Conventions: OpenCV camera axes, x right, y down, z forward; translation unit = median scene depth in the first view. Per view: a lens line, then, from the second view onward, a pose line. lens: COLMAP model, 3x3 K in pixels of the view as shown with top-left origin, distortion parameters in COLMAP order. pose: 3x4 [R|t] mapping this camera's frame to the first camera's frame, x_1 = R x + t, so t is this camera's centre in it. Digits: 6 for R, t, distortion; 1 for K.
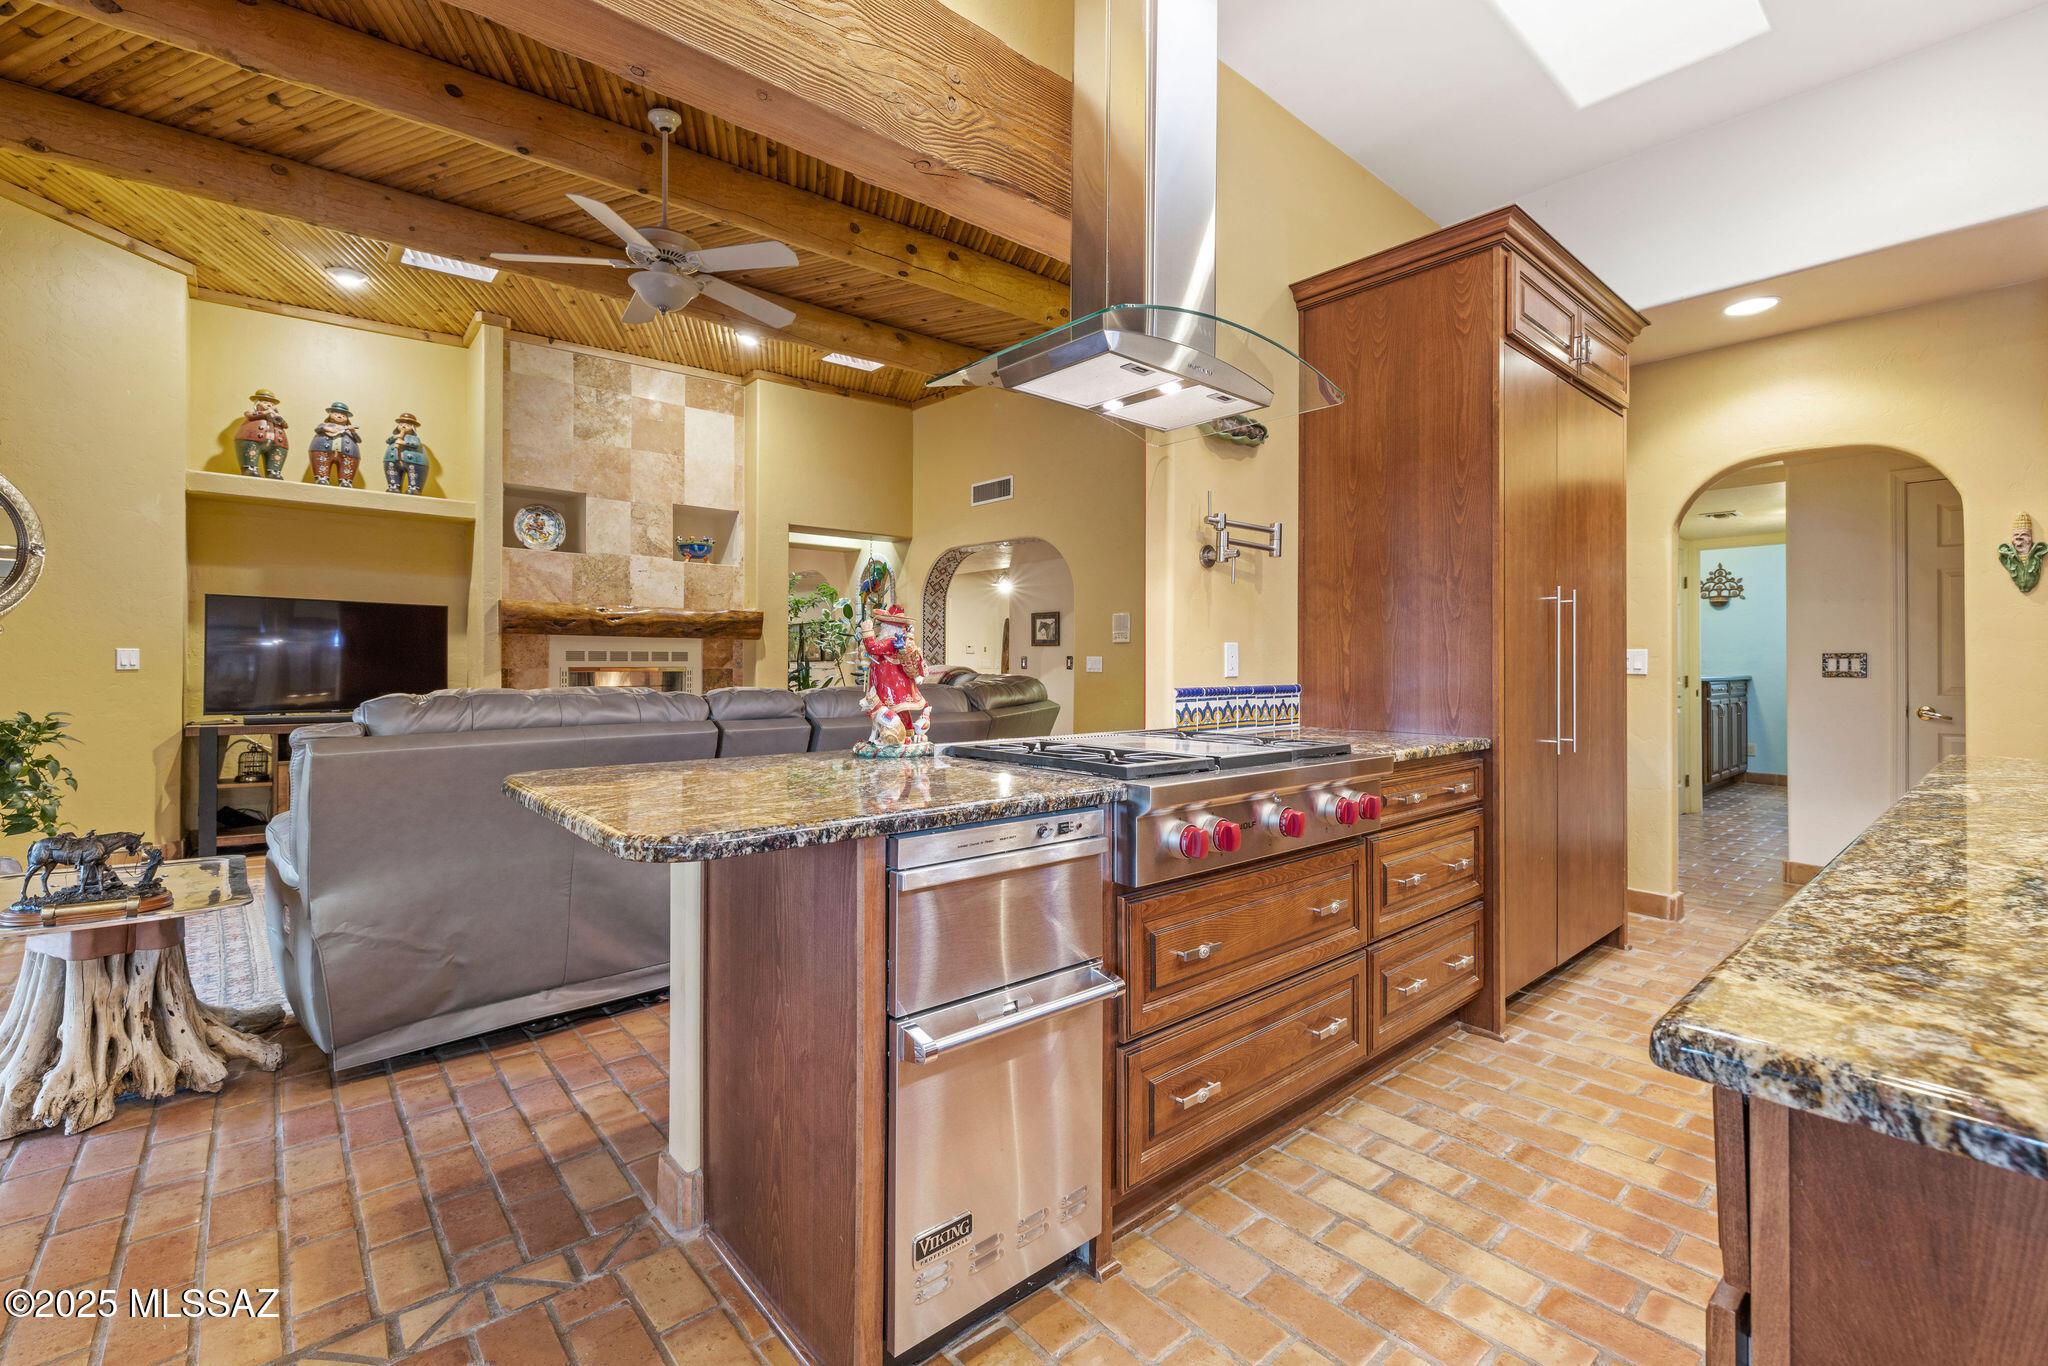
lens RADIAL K [[883.8, 0, 1024.5], [0, 883.8, 658.6], [0, 0, 1]] dist [0.000747, -0.000052]
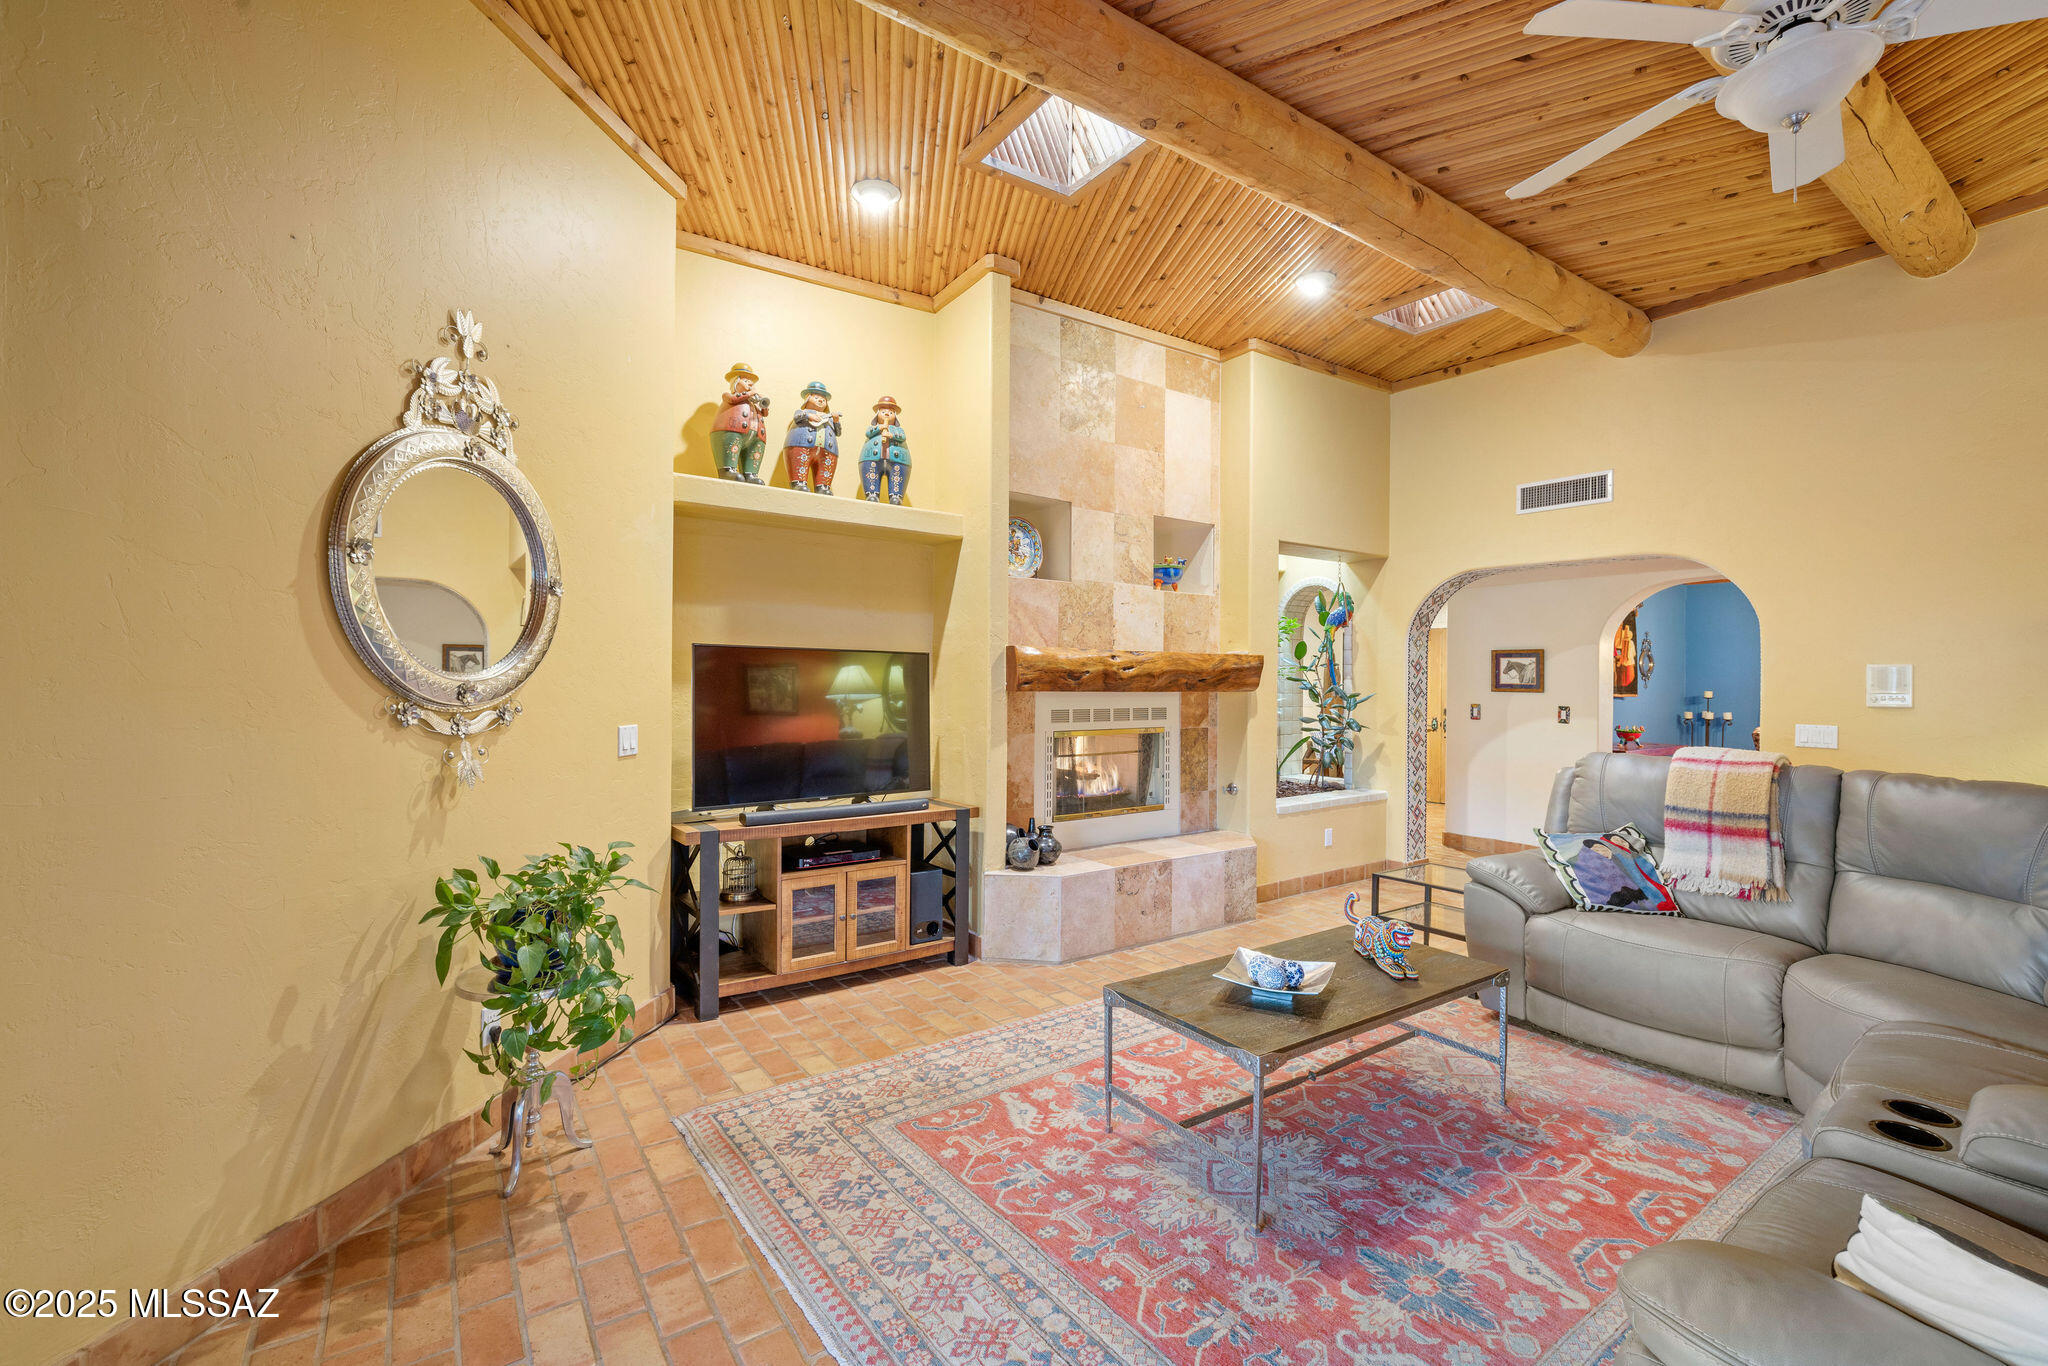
lens RADIAL K [[867.4, 0, 1029.3], [0, 867.4, 681.1], [0, 0, 1]] dist [-0.000977, 0.000063]
pose [[0.995169, 0.005892, -0.098001, -1.081529], [-0.005015, 0.999945, 0.009193, -0.093236], [0.098050, -0.008657, 0.995144, 0.596390]]
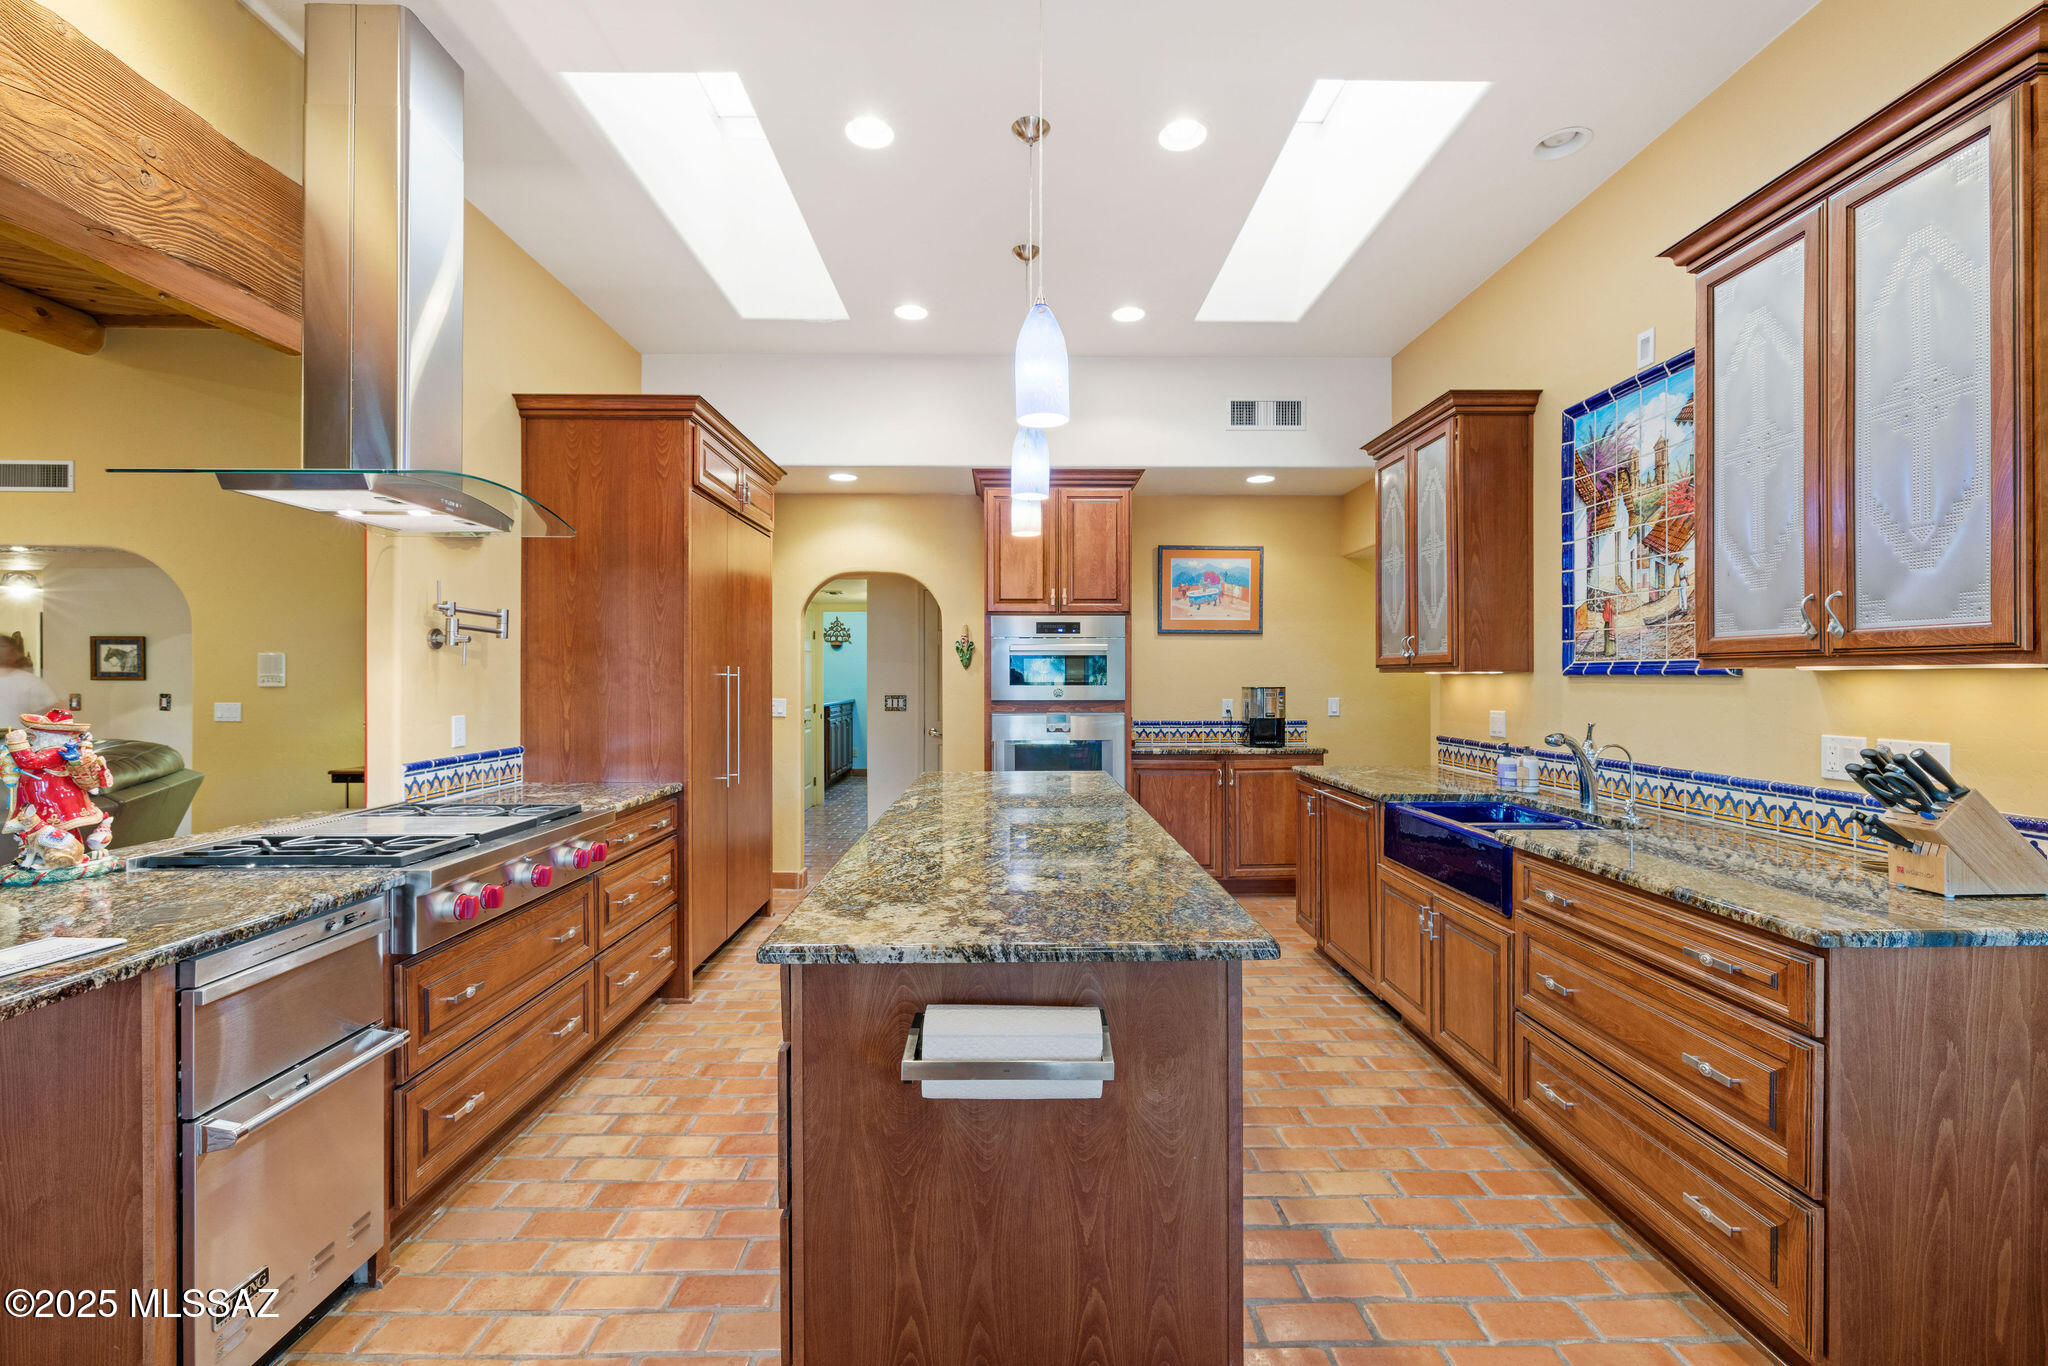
lens RADIAL K [[867.4, 0, 1029.3], [0, 867.4, 681.1], [0, 0, 1]] dist [-0.000977, 0.000063]
pose [[0.640204, -0.006024, 0.768182, -0.153443], [-0.005021, 0.999915, 0.012026, -0.085062], [-0.768189, -0.011556, 0.640119, -0.259091]]
